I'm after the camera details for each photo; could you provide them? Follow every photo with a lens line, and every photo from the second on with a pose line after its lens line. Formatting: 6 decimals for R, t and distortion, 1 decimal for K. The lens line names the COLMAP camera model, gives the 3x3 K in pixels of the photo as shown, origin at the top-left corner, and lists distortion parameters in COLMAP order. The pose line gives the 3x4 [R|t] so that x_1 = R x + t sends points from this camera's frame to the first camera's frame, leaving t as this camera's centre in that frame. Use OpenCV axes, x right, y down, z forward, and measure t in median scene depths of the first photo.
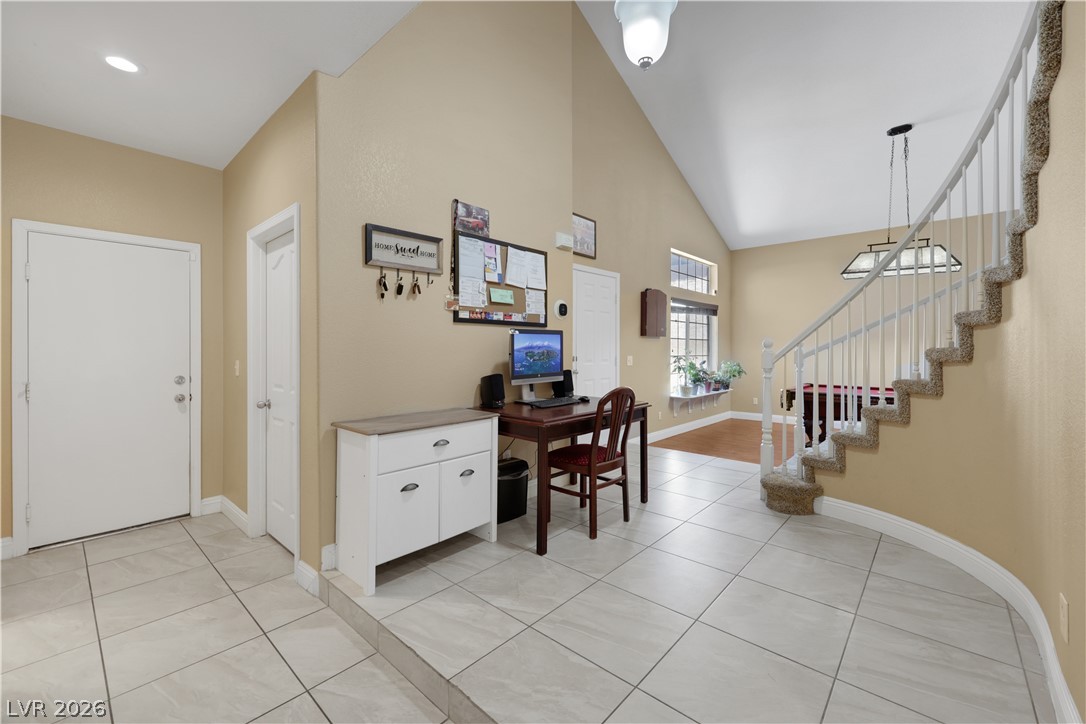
lens RADIAL K [[446.2, 0, 543.0], [0, 446.2, 362.0], [0, 0, 1]] dist [0.000744, -0.000014]
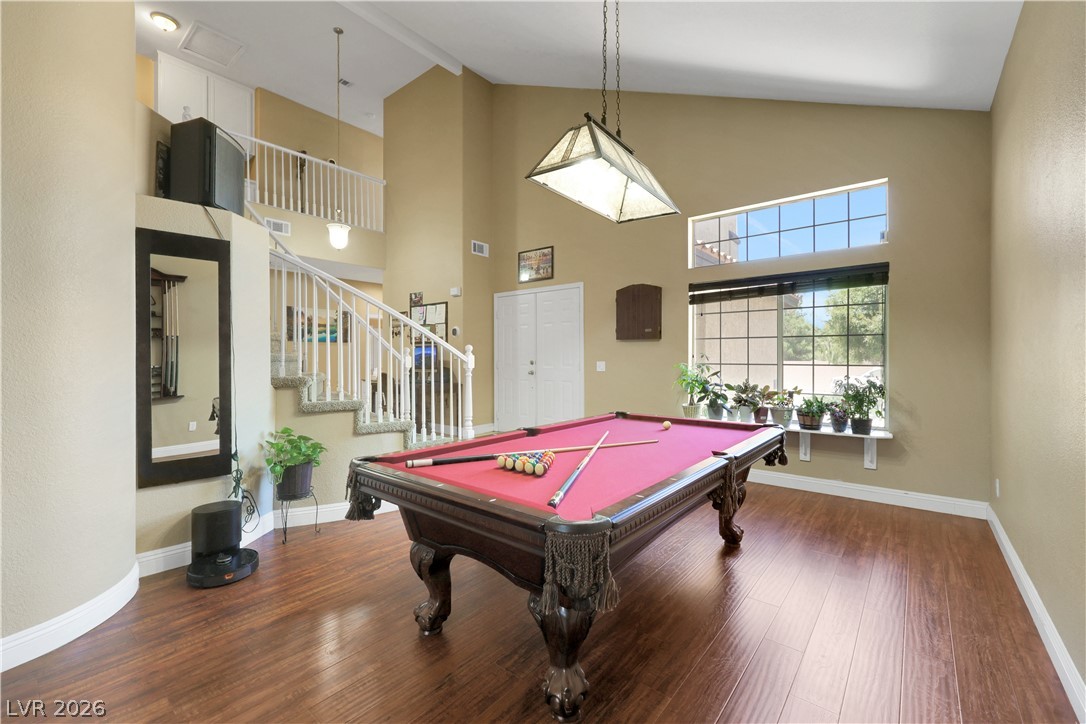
lens RADIAL K [[446.2, 0, 543.0], [0, 446.2, 362.0], [0, 0, 1]] dist [0.000744, -0.000014]
pose [[0.049782, 0.012547, -0.998681, 1.301348], [-0.025263, 0.999617, 0.011299, -0.023098], [0.998441, 0.024667, 0.050080, 0.928883]]
